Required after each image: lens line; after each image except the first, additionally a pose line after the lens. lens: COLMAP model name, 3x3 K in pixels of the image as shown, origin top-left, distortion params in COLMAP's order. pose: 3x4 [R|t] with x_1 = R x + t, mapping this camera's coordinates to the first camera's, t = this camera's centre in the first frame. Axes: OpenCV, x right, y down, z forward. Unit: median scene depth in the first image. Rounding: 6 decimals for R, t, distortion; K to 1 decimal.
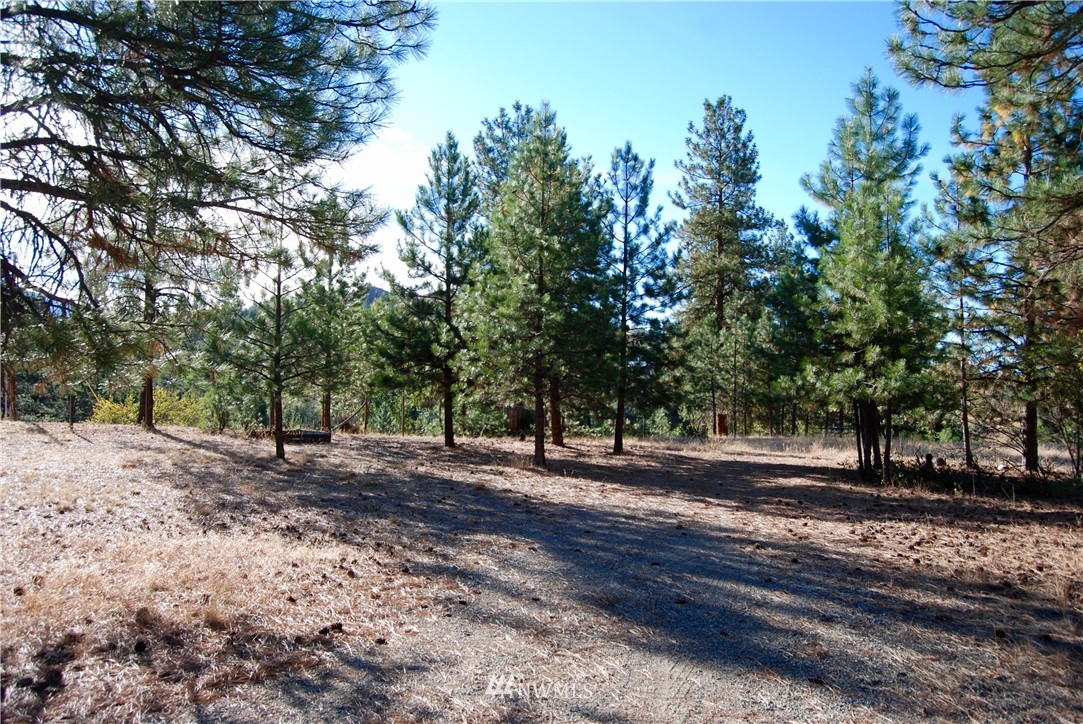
lens RADIAL K [[931.9, 0, 541.5], [0, 931.9, 362.0], [0, 0, 1]] dist [-0.057111, 0.005125]
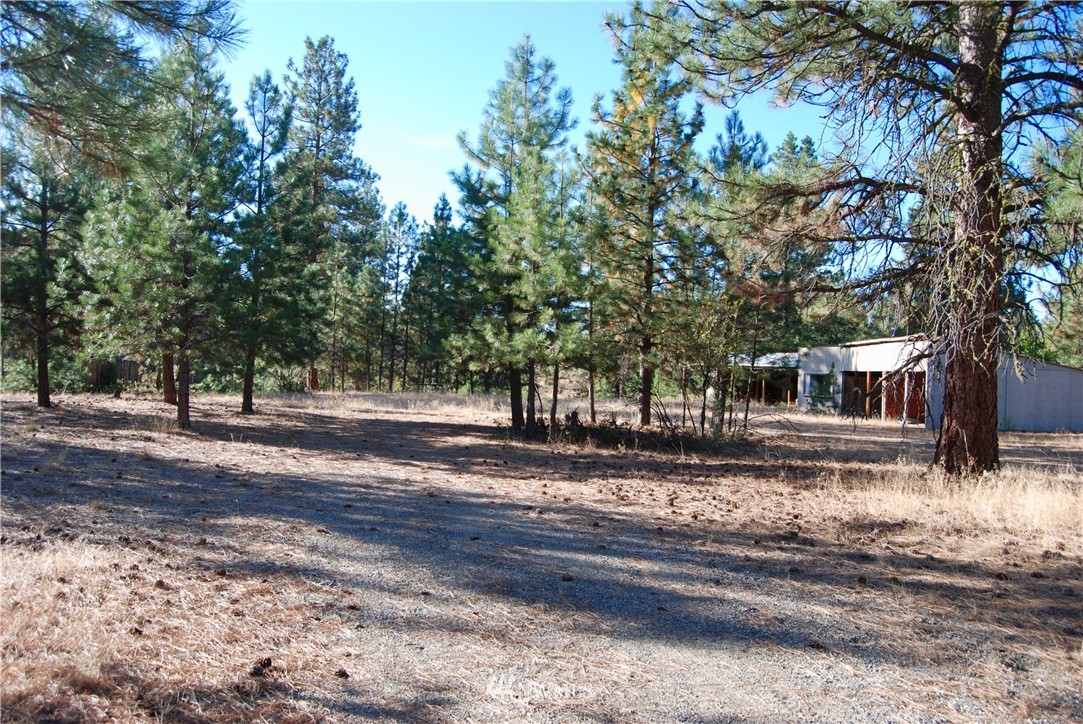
lens RADIAL K [[931.9, 0, 541.5], [0, 931.9, 362.0], [0, 0, 1]] dist [-0.057111, 0.005125]
pose [[0.867196, 0.013564, 0.497782, -0.136149], [-0.039168, 0.998390, 0.041031, 0.000003], [-0.496424, -0.055079, 0.866331, 0.081267]]
